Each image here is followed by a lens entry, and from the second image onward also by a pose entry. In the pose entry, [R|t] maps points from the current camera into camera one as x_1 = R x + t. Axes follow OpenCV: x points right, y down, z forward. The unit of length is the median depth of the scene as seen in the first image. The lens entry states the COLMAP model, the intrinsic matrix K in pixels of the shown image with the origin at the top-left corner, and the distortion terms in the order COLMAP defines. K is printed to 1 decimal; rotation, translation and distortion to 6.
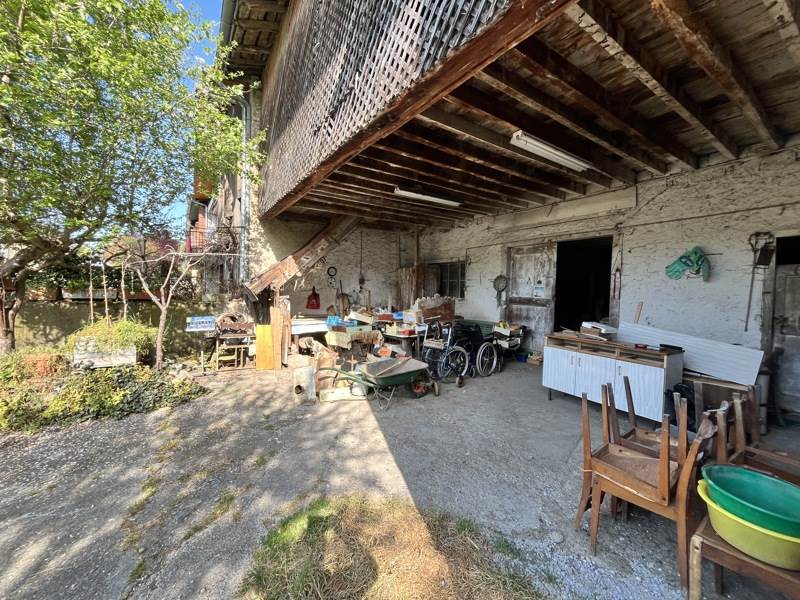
lens RADIAL K [[323.9, 0, 402.2], [0, 323.9, 295.2], [0, 0, 1]] dist [0.001234, 0.000050]
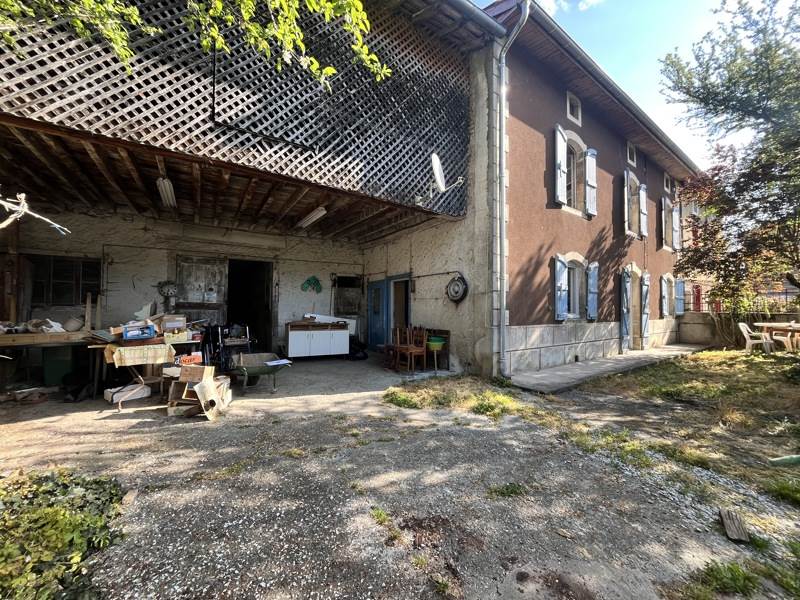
lens RADIAL K [[323.9, 0, 402.4], [0, 323.9, 301.8], [0, 0, 1]] dist [0.001234, 0.000050]
pose [[0.041409, 0.011943, 0.999071, -0.854877], [0.014586, 0.999815, -0.012557, 0.035436], [-0.999036, 0.015092, 0.041227, 0.287707]]
